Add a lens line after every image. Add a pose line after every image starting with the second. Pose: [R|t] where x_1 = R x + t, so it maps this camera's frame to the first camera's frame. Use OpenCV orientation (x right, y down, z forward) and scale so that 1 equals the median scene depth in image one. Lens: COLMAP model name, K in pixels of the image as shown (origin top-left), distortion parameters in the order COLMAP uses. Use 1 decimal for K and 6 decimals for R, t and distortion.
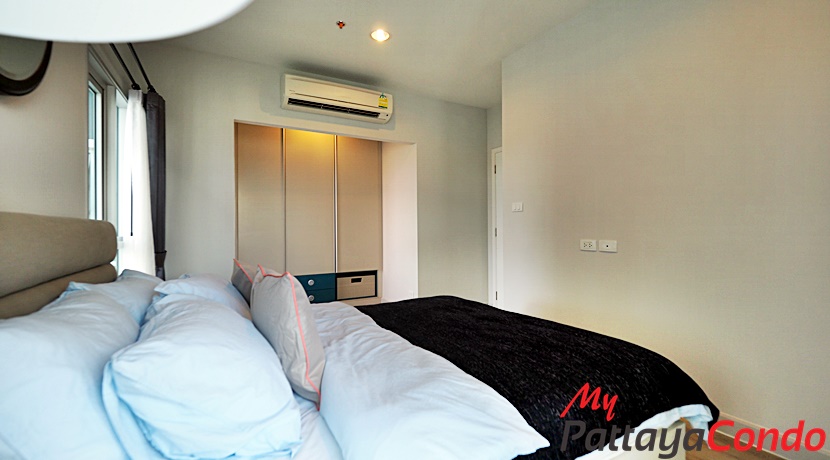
lens RADIAL K [[346.8, 0, 418.8], [0, 346.8, 228.3], [0, 0, 1]] dist [-0.008285, 0.000015]
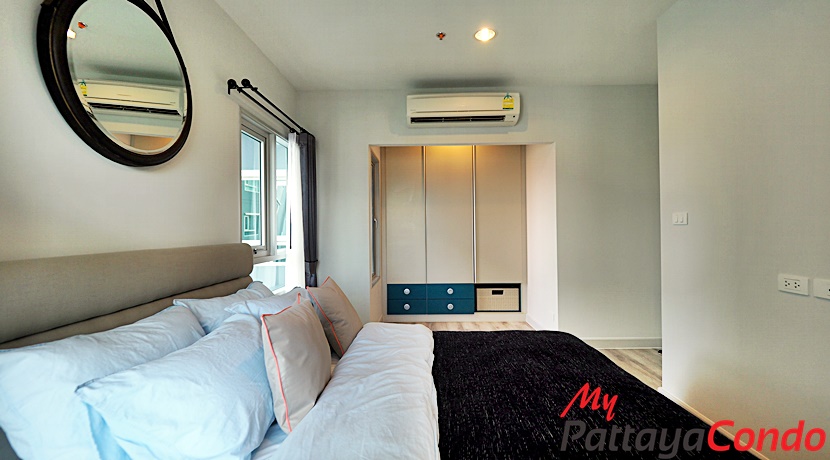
lens RADIAL K [[346.8, 0, 418.8], [0, 346.8, 228.3], [0, 0, 1]] dist [-0.008285, 0.000015]
pose [[0.863290, -0.003326, -0.504697, 0.170760], [0.003879, 0.999992, 0.000044, -0.040627], [0.504693, -0.001995, 0.863297, 0.106410]]
